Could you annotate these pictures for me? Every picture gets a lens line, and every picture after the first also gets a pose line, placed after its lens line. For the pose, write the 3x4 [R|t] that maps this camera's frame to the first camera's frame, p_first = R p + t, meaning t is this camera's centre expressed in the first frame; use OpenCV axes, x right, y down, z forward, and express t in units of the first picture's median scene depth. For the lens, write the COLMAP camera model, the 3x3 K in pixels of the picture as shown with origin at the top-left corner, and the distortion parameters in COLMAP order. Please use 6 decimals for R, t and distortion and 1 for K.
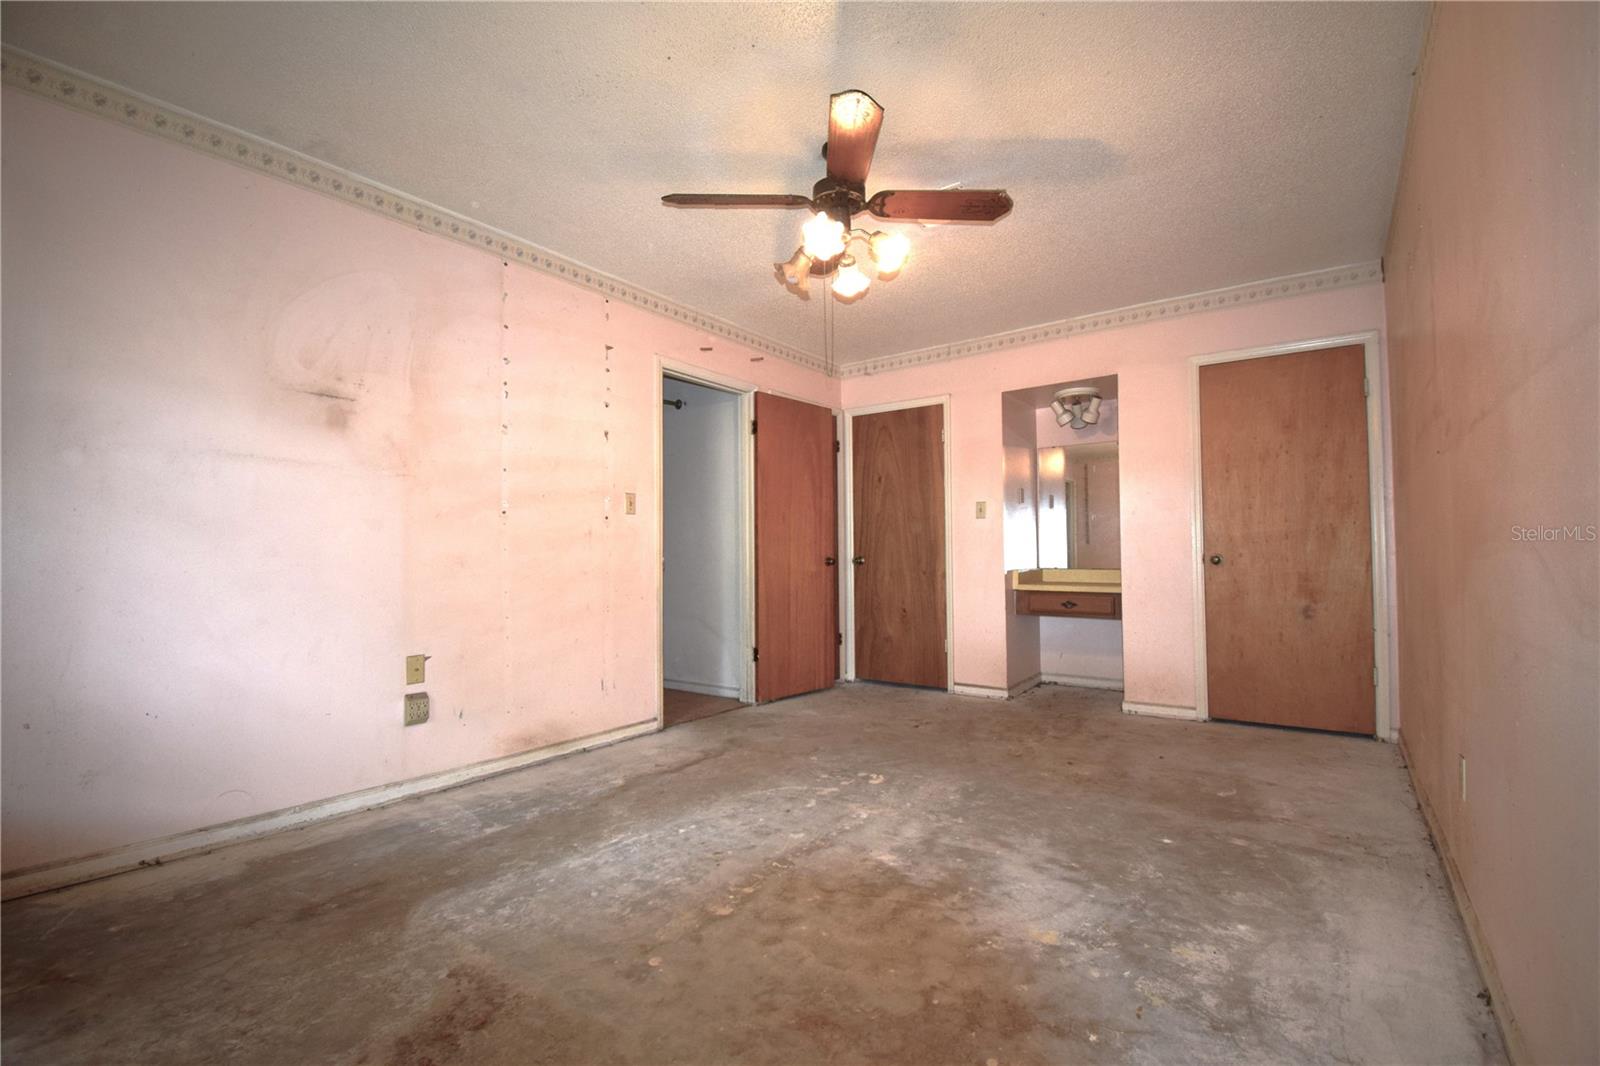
lens RADIAL K [[697.5, 0, 807.7], [0, 697.5, 534.1], [0, 0, 1]] dist [0.012133, -0.003754]
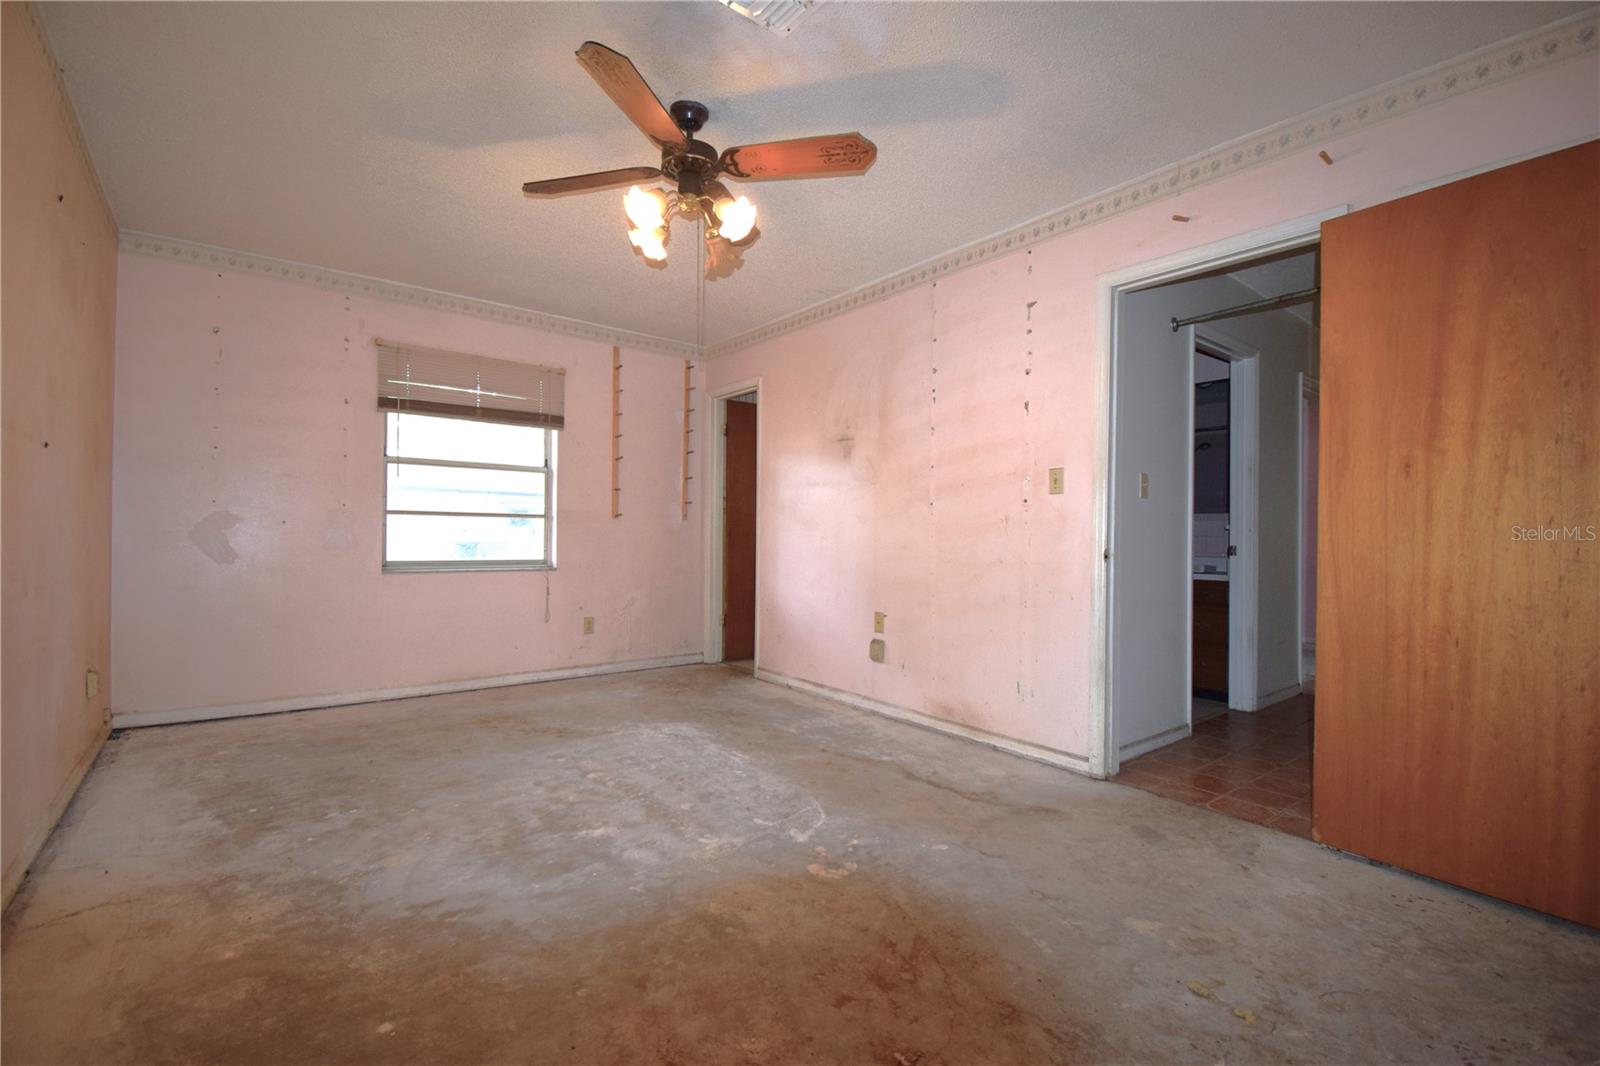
lens RADIAL K [[697.5, 0, 811.2], [0, 697.5, 534.7], [0, 0, 1]] dist [0.012133, -0.003754]
pose [[-0.253824, 0.005500, -0.967235, 0.865729], [0.022197, 0.999754, -0.000140, 0.017761], [0.966996, -0.021506, -0.253884, 1.310988]]
